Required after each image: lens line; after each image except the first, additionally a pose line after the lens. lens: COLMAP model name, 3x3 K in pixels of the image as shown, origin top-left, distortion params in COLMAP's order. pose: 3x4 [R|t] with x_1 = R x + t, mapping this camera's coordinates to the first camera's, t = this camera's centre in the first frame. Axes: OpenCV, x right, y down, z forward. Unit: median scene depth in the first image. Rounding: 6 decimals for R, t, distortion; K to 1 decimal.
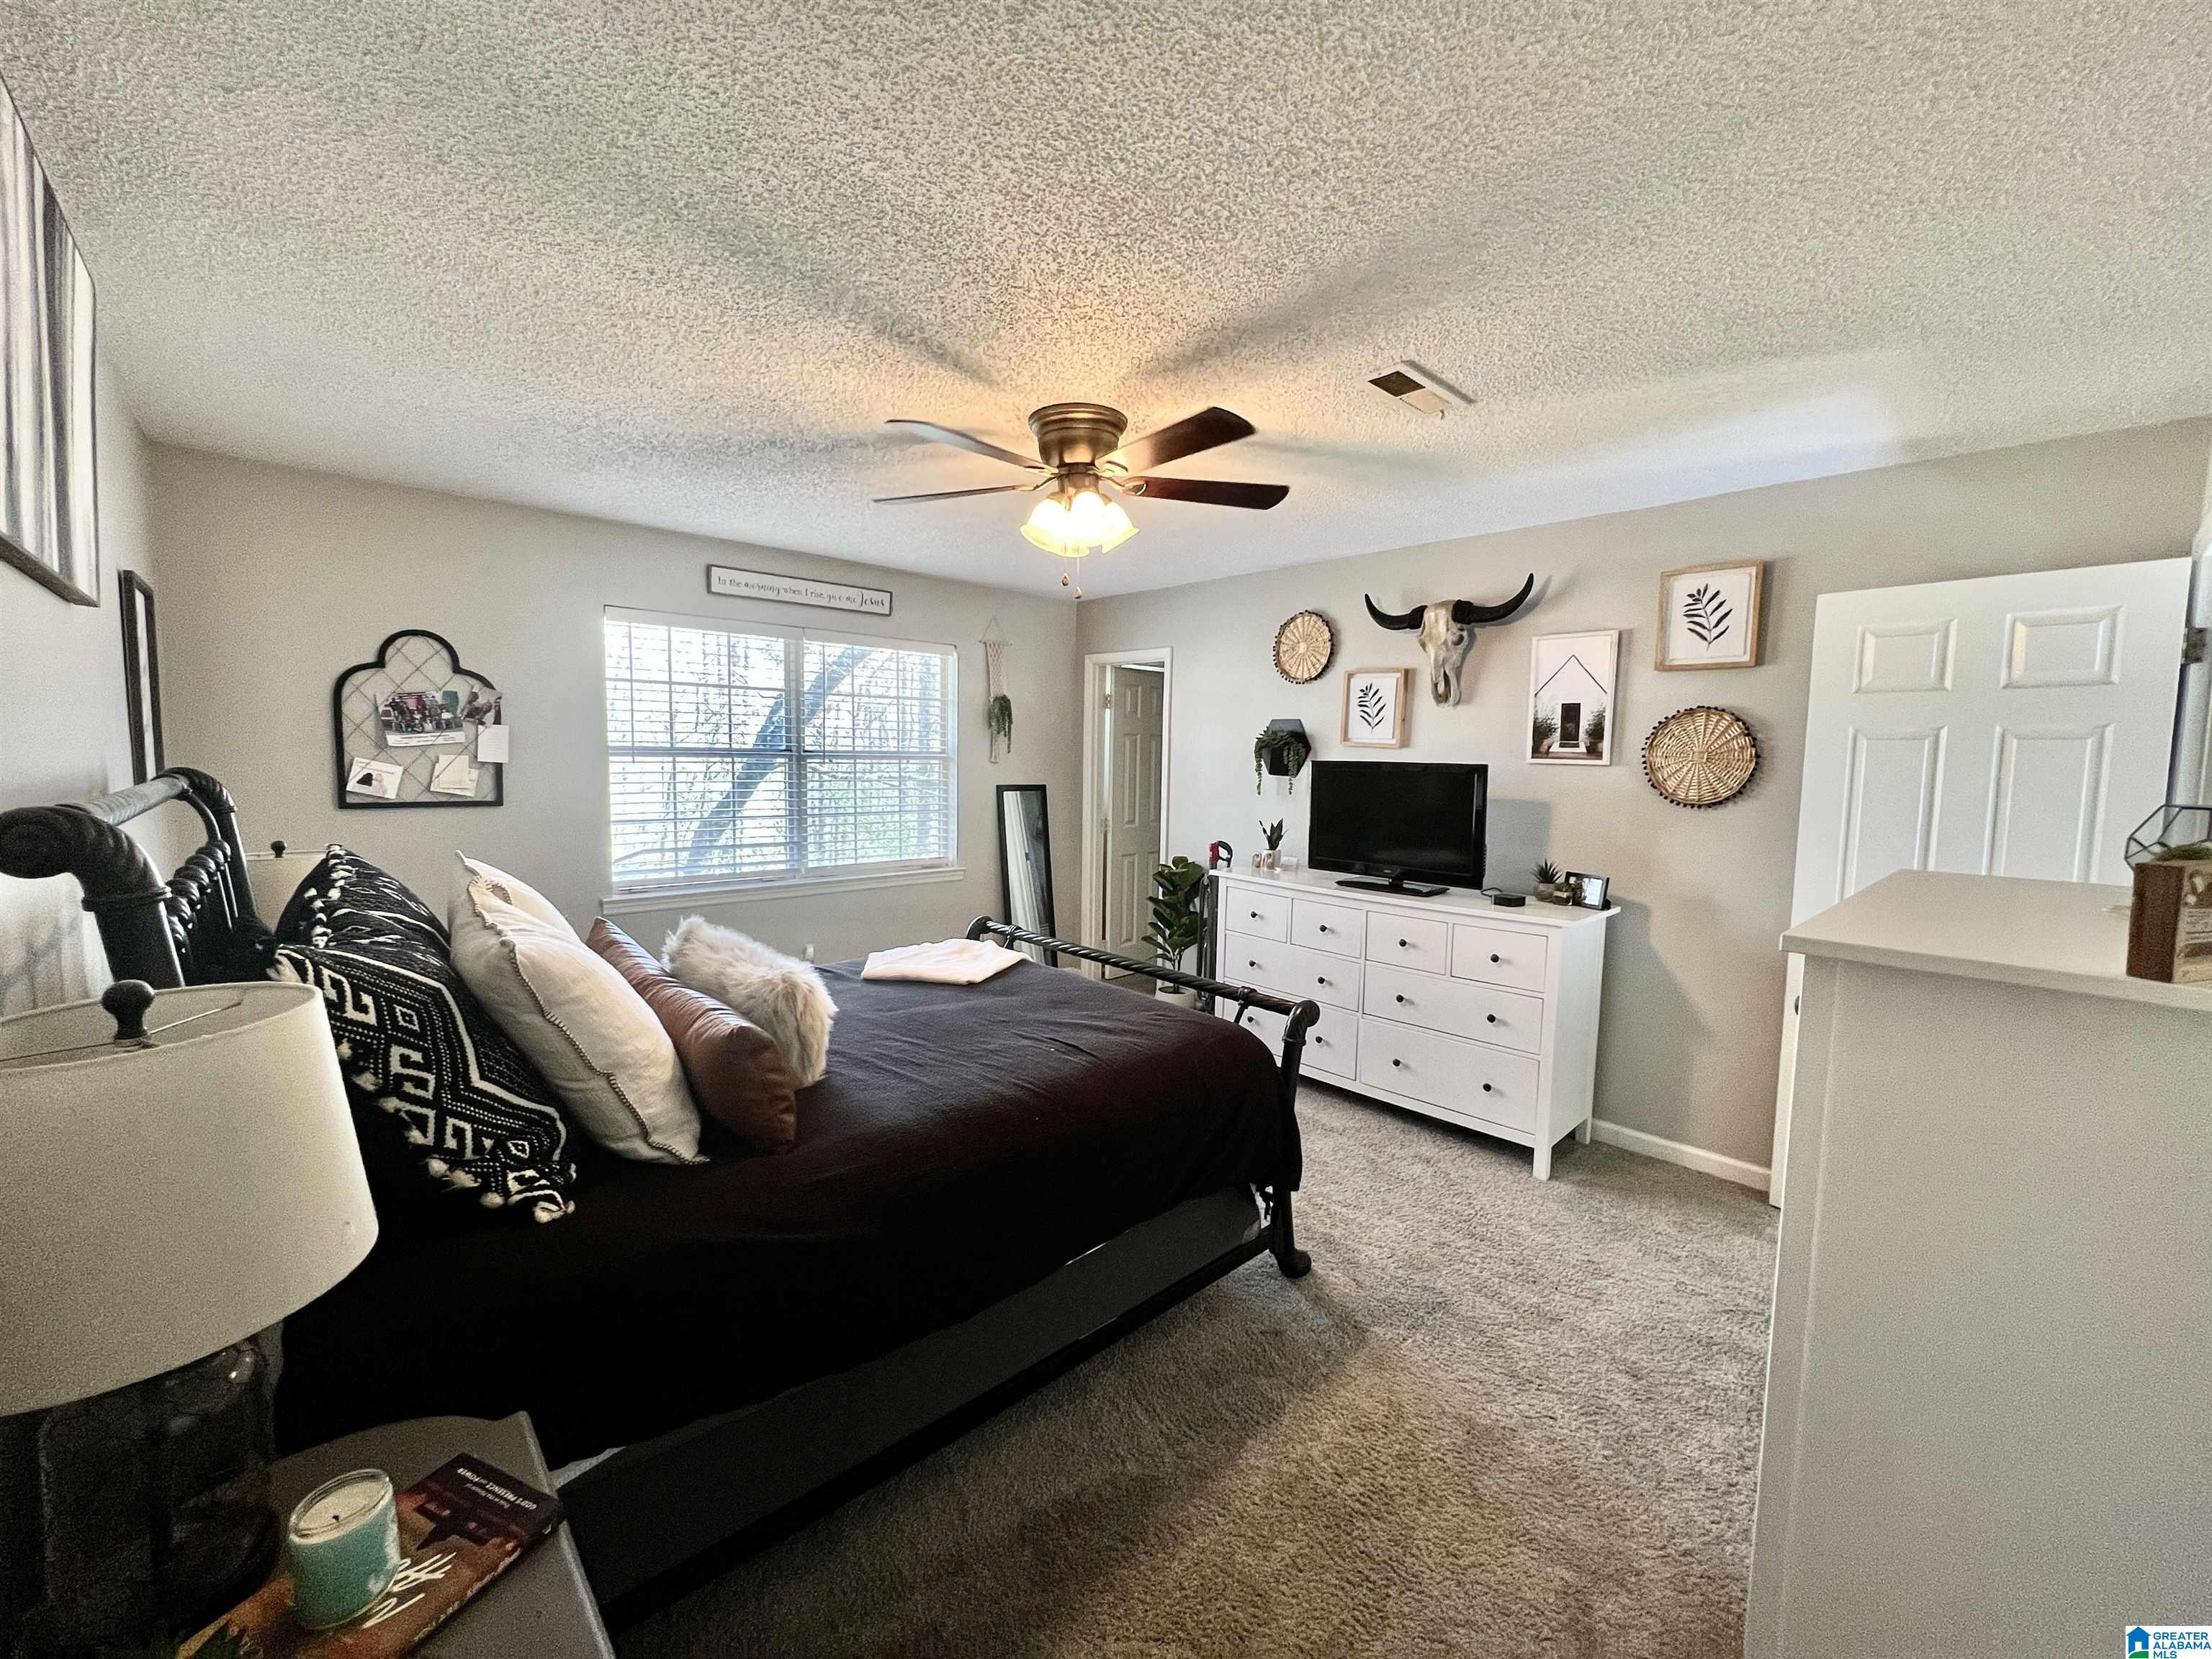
lens RADIAL K [[870.2, 0, 1106.0], [0, 870.2, 829.5], [0, 0, 1]] dist [0.000417, 0.000094]
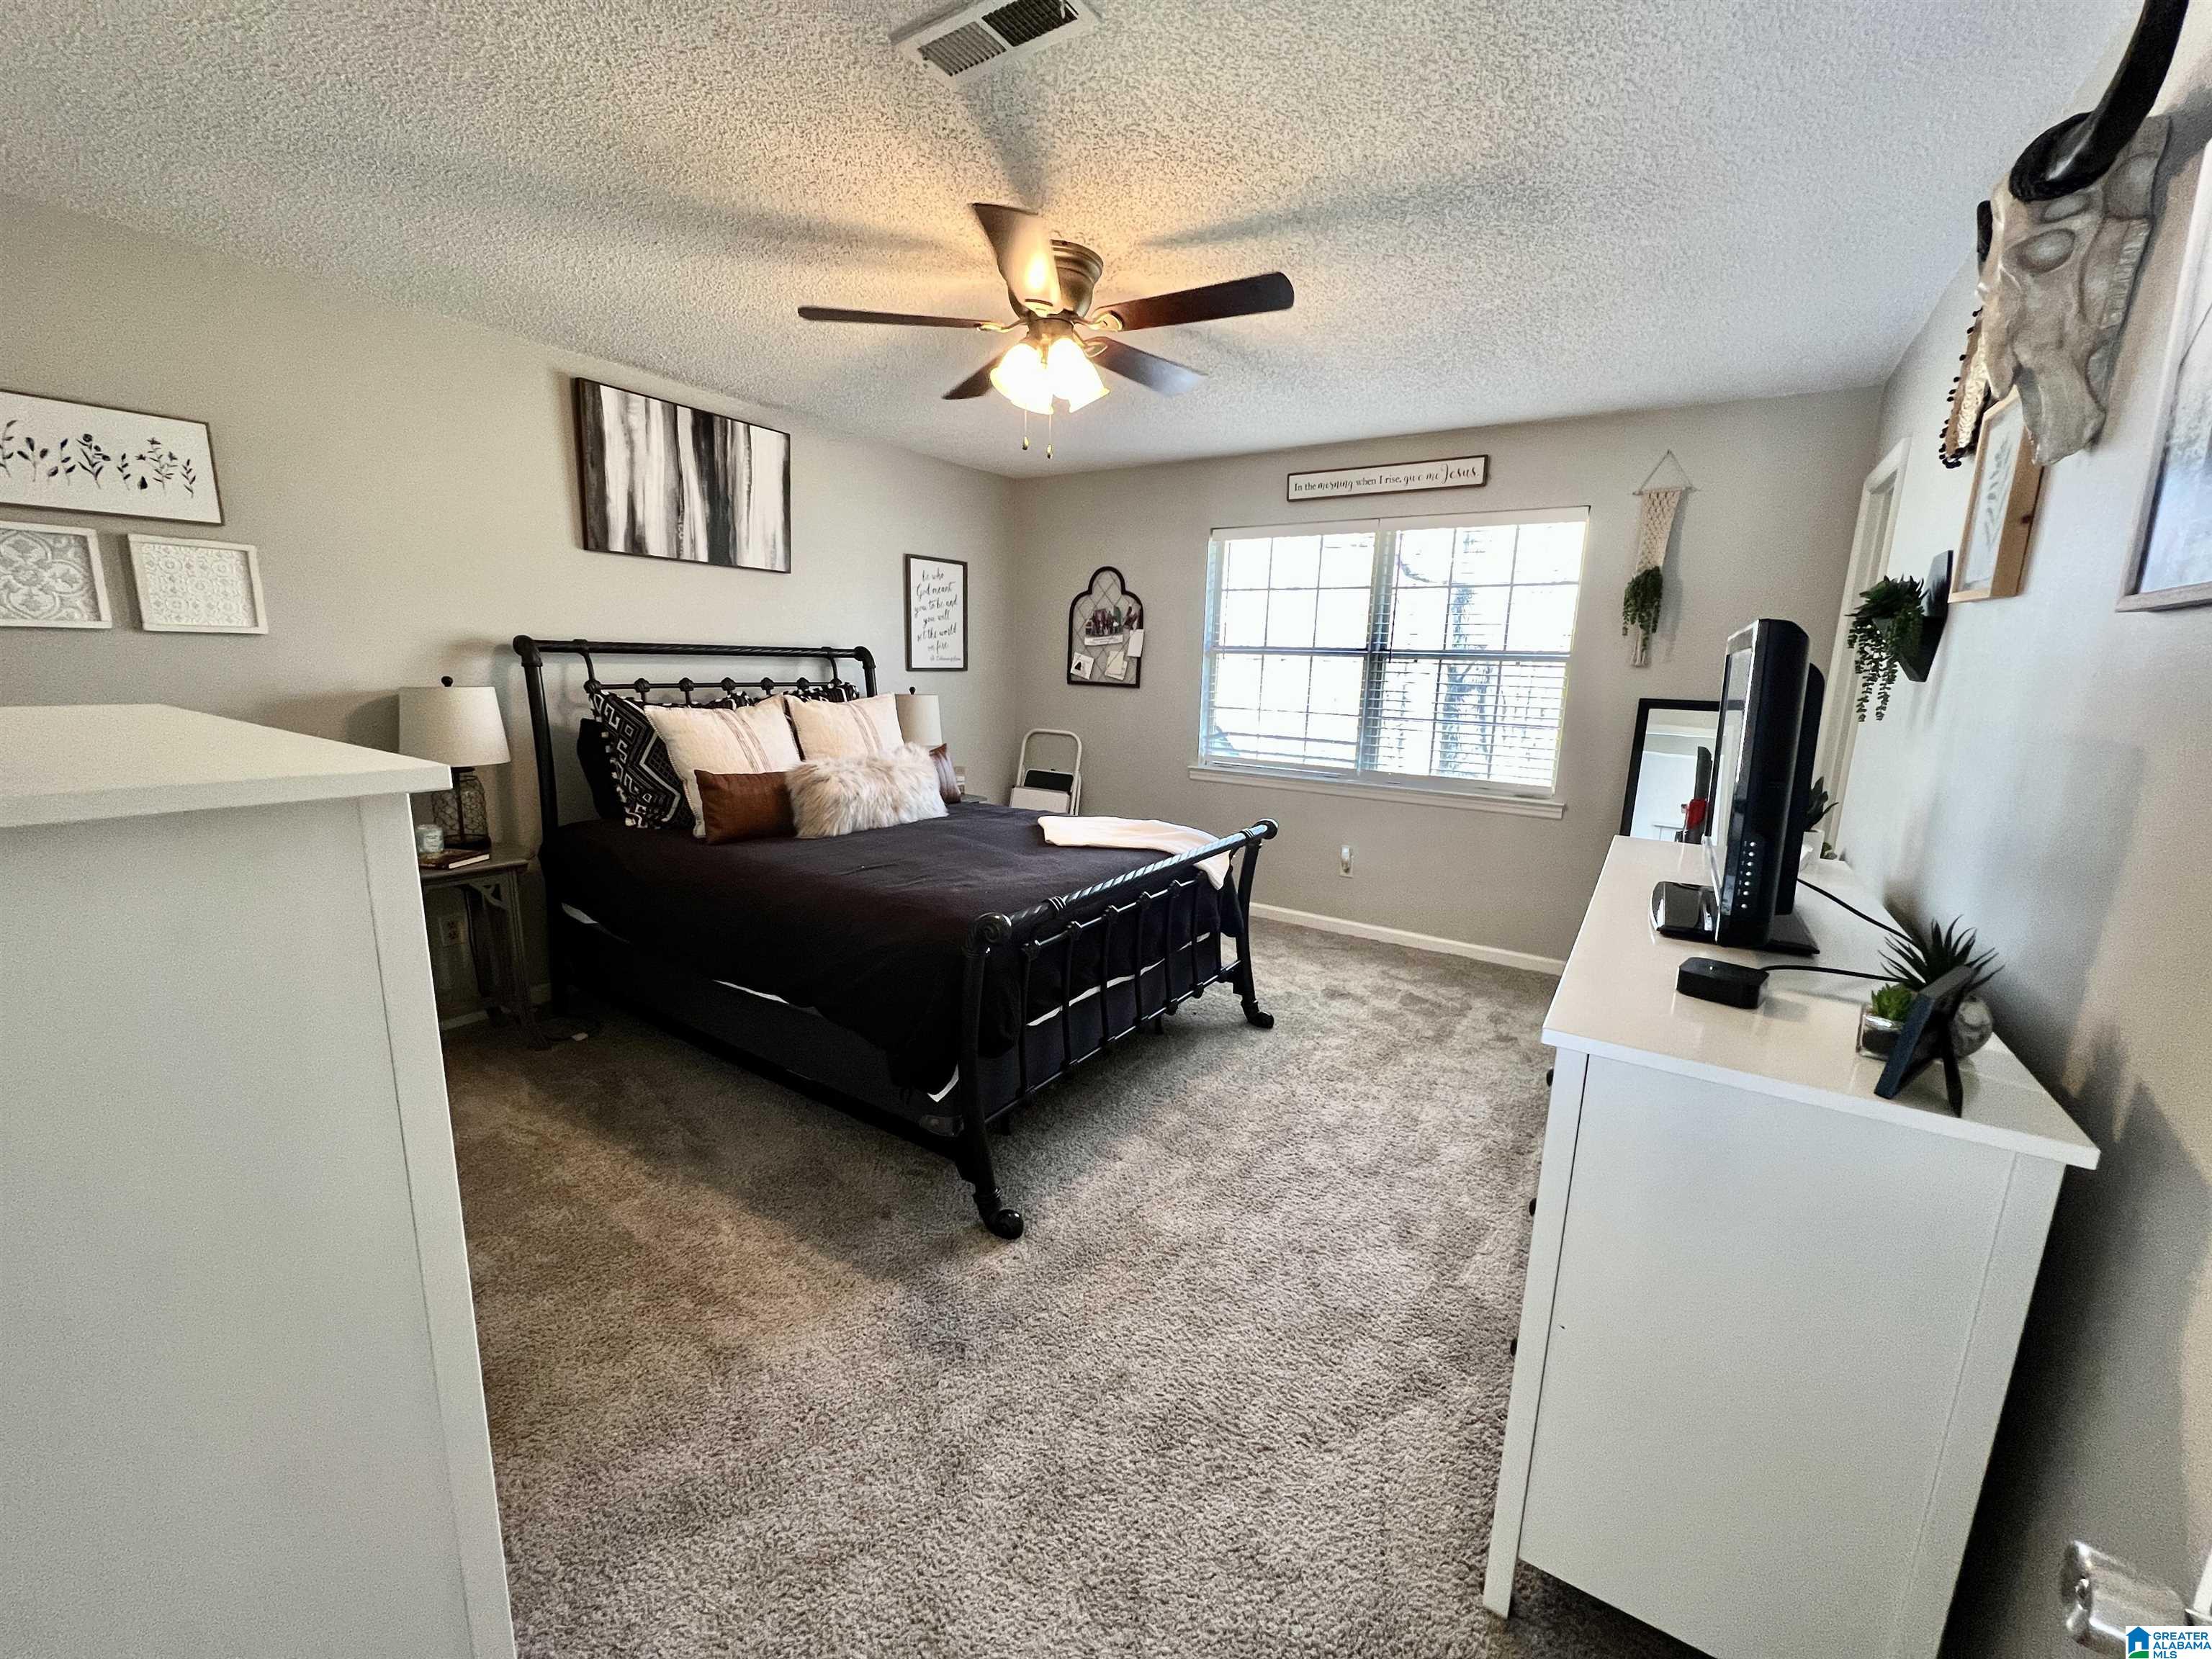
lens RADIAL K [[884.6, 0, 1106.0], [0, 884.6, 829.5], [0, 0, 1]] dist [-0.013419, 0.000320]
pose [[0.239717, 0.170708, -0.955717, 0.733453], [-0.107012, 0.983067, 0.148752, -0.009483], [0.964927, 0.066614, 0.253926, 0.628577]]
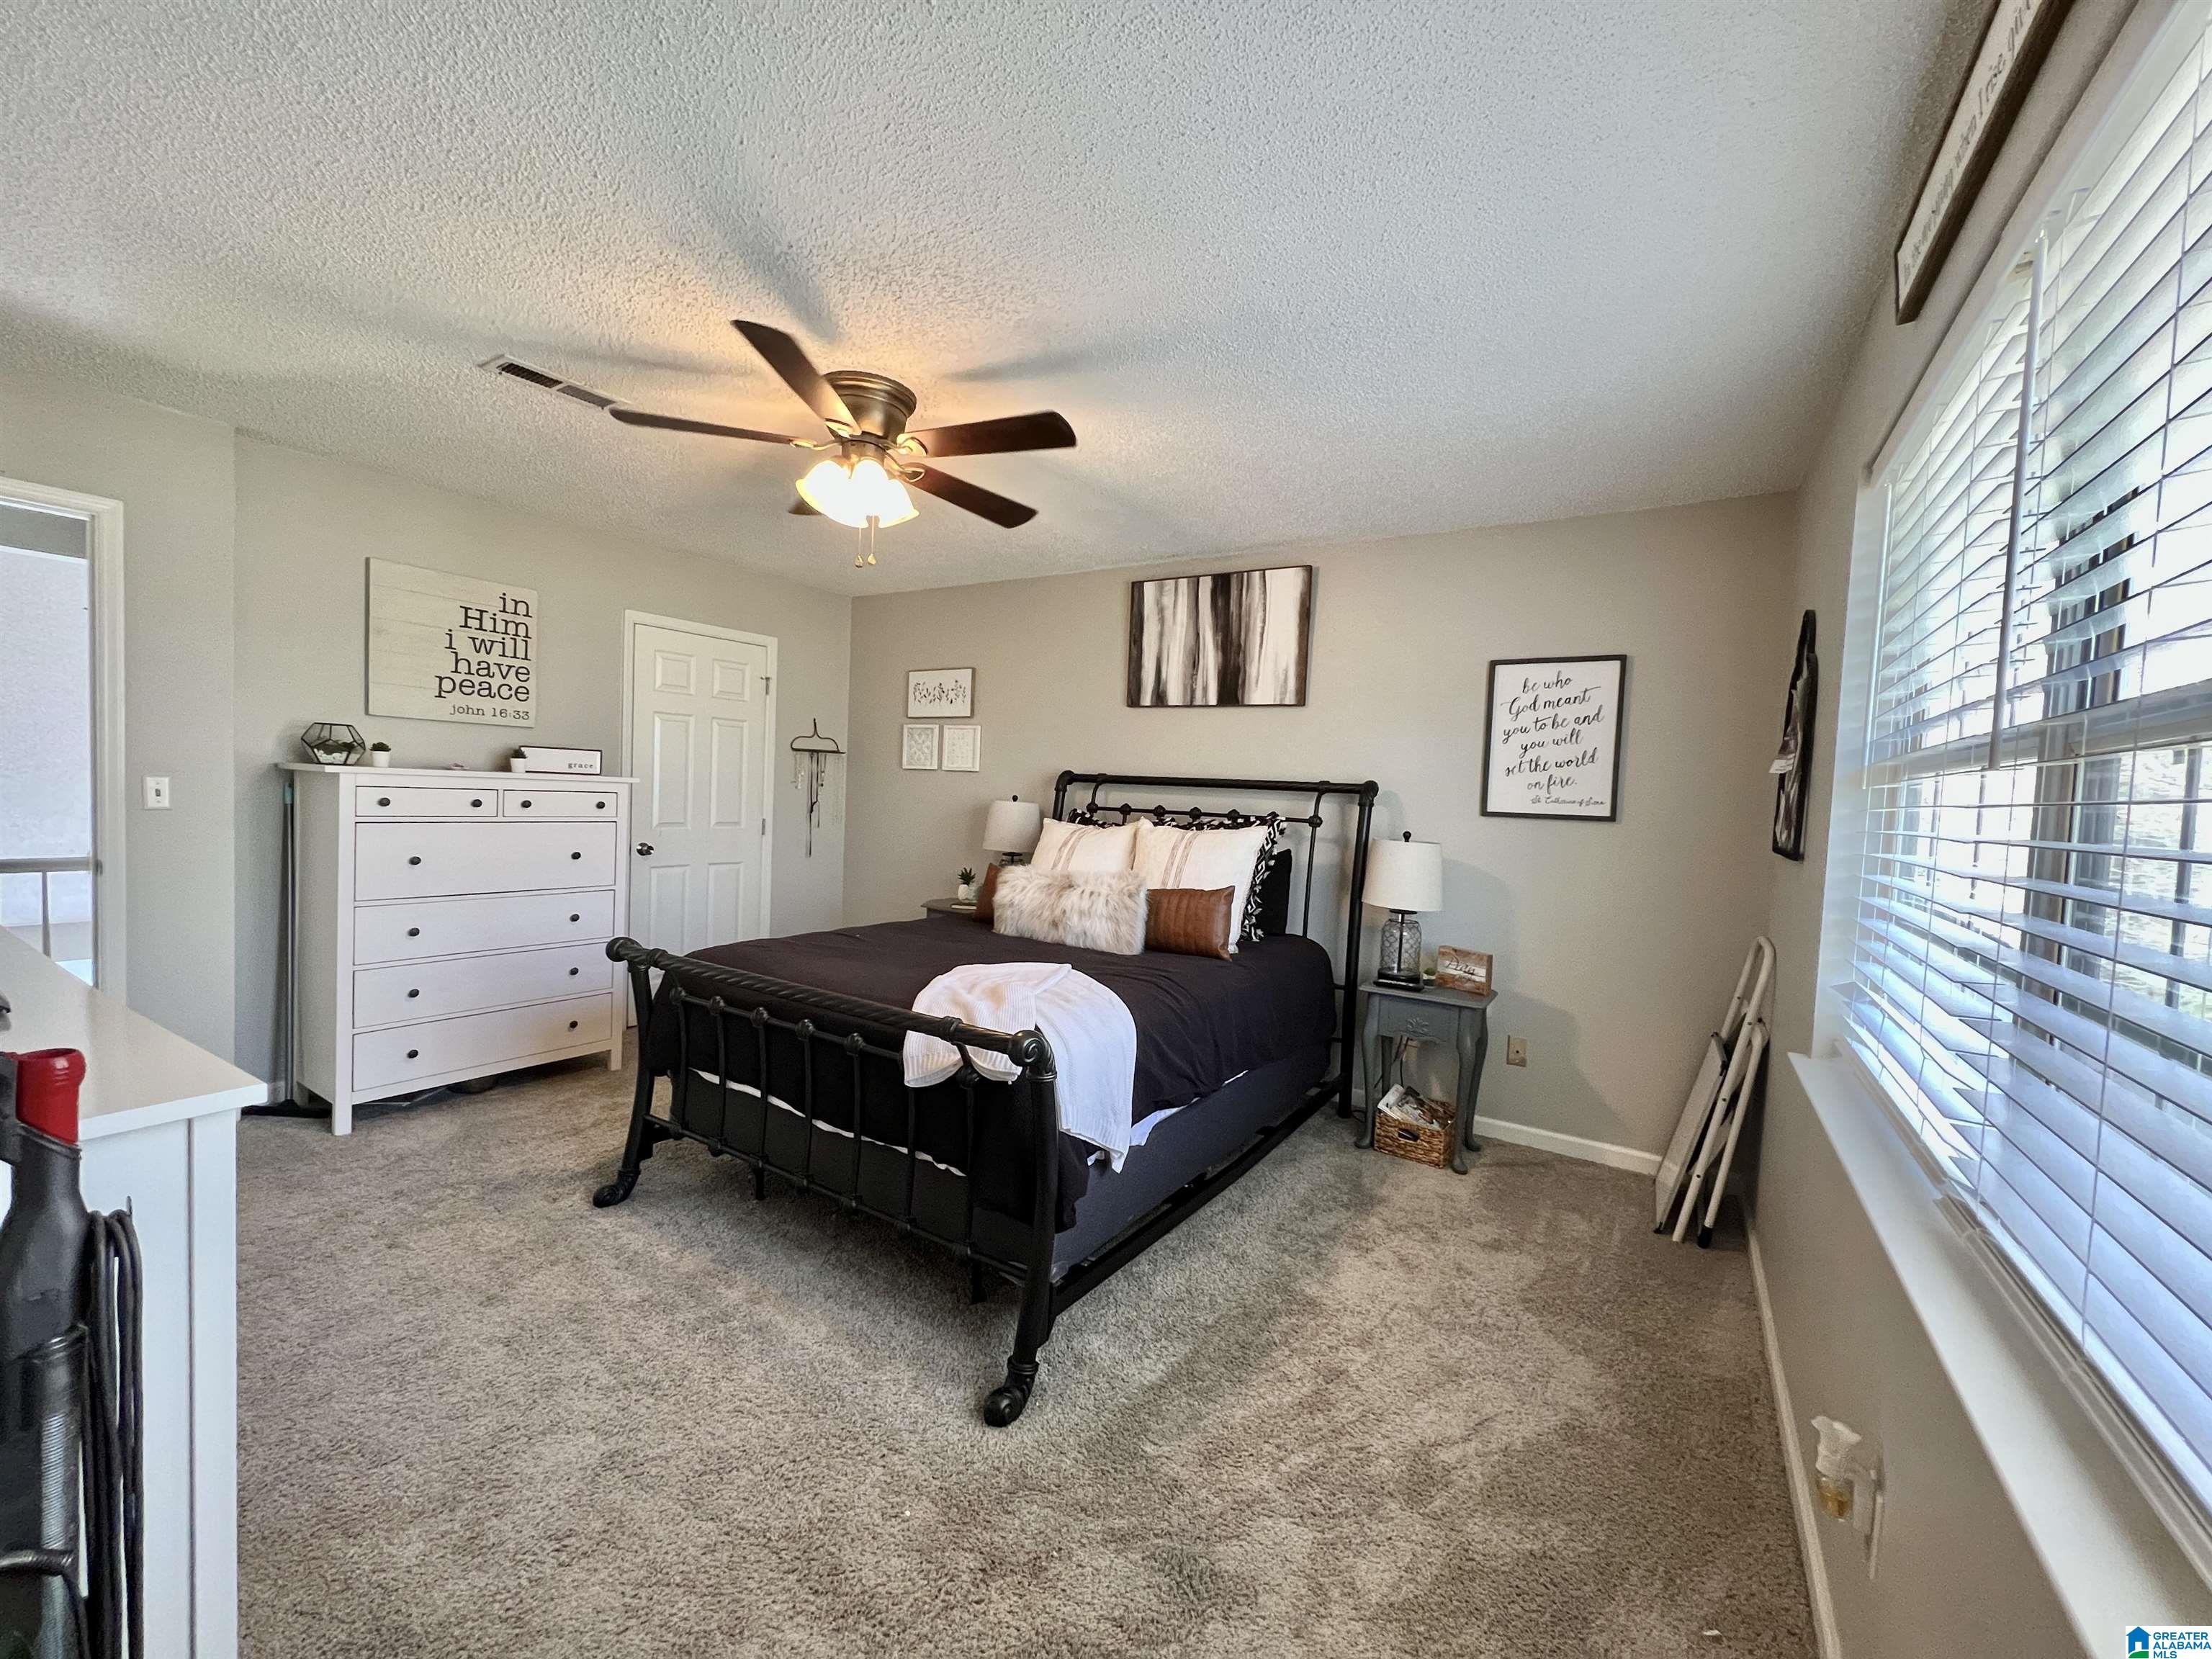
lens RADIAL K [[884.6, 0, 1106.0], [0, 884.6, 829.5], [0, 0, 1]] dist [-0.013419, 0.000320]
pose [[-0.966620, -0.053224, -0.250627, -0.047481], [-0.086324, 0.988648, 0.122979, -0.087124], [0.241236, 0.140509, -0.960241, 1.546950]]
